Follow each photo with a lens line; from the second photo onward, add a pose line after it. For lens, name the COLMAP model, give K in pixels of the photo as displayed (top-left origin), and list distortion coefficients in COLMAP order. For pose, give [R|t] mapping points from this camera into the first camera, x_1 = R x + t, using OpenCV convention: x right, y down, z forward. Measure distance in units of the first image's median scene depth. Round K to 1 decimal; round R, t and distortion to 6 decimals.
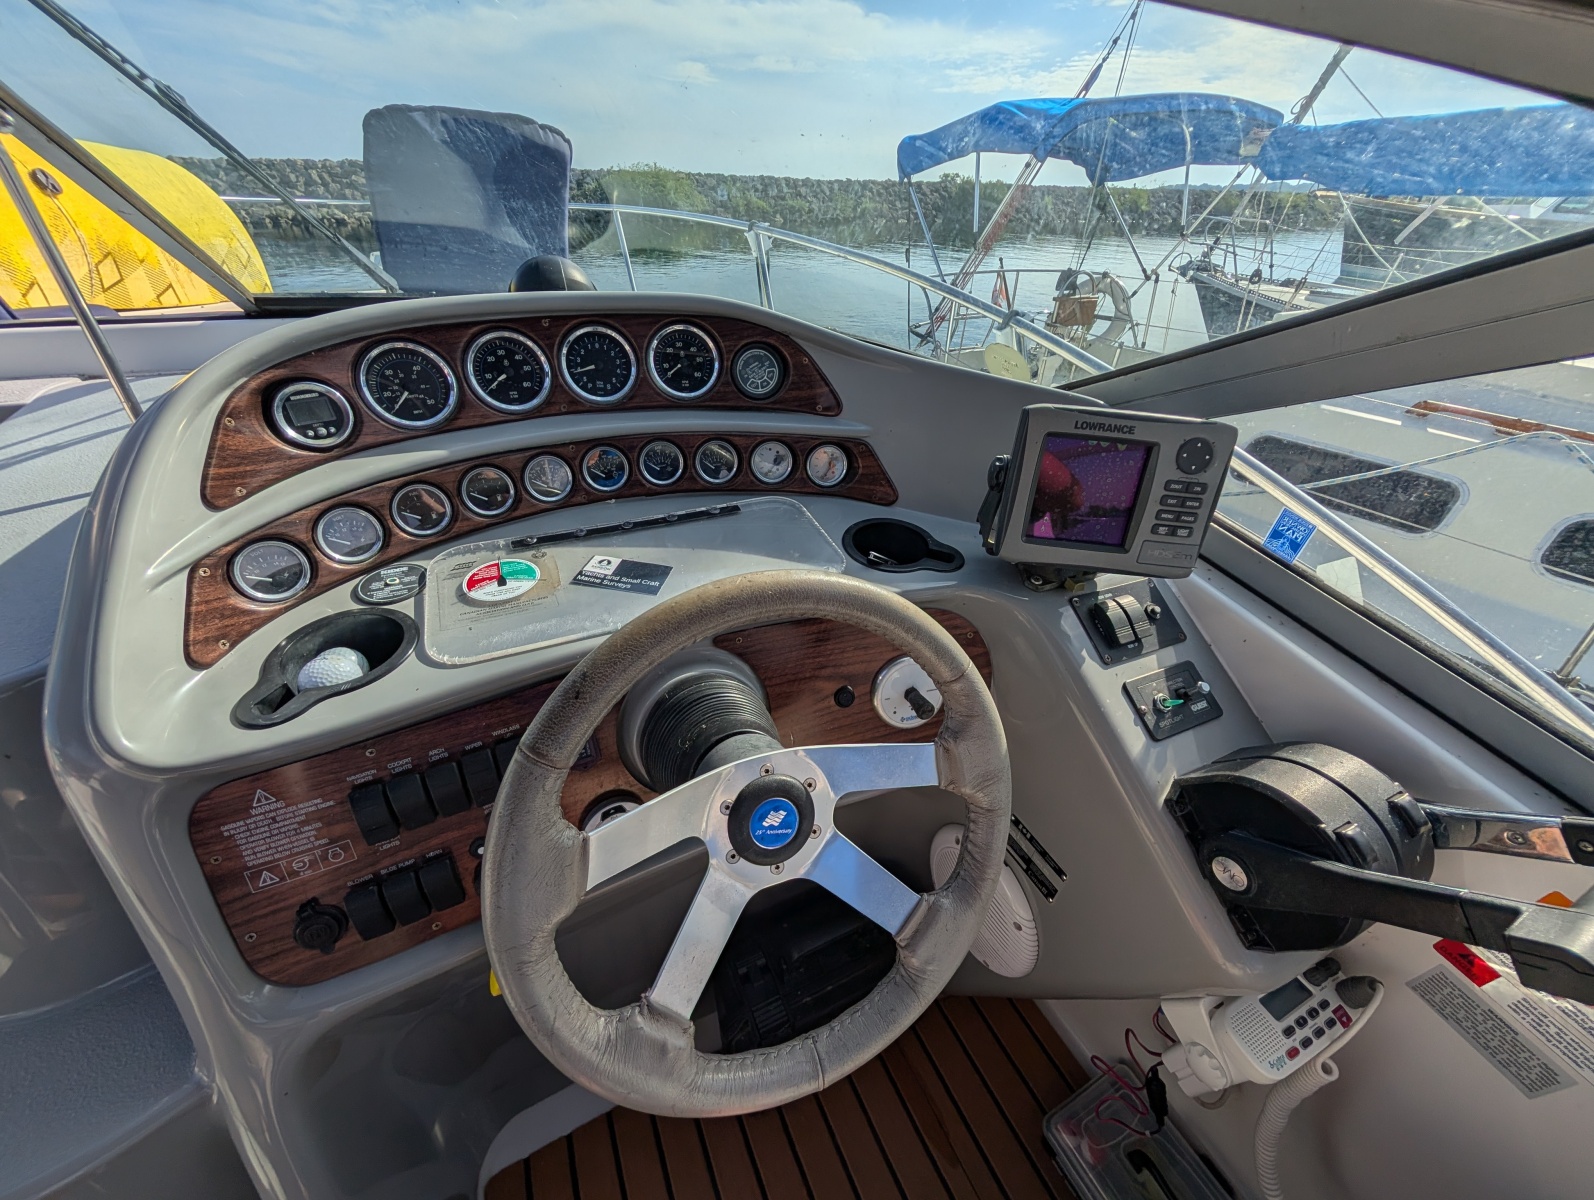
lens RADIAL K [[565.0, 0, 798.2], [0, 565.0, 559.2], [0, 0, 1]] dist [0.007587, -0.000303]
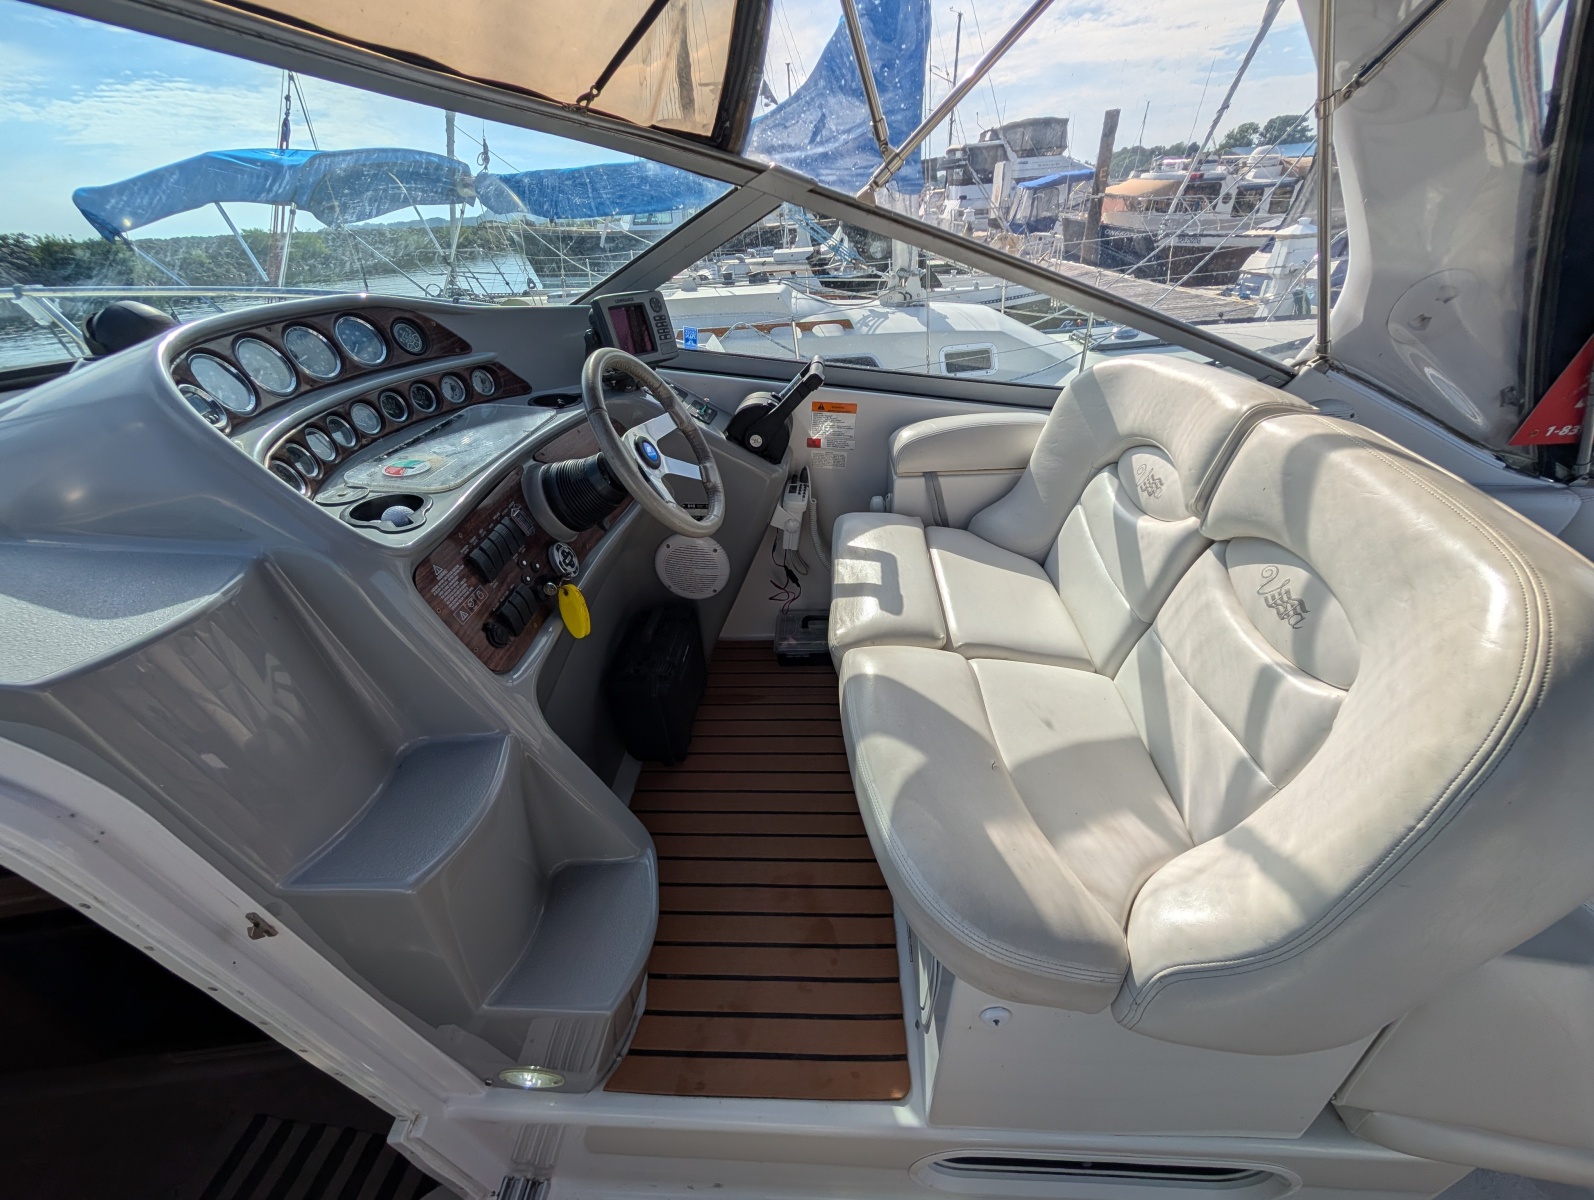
lens RADIAL K [[565.0, 0, 798.2], [0, 565.0, 559.2], [0, 0, 1]] dist [0.007587, -0.000303]
pose [[0.449897, -0.510877, 0.732528, -0.946009], [0.548067, 0.805549, 0.225196, 0.341757], [-0.705135, 0.300160, 0.642409, -0.472193]]
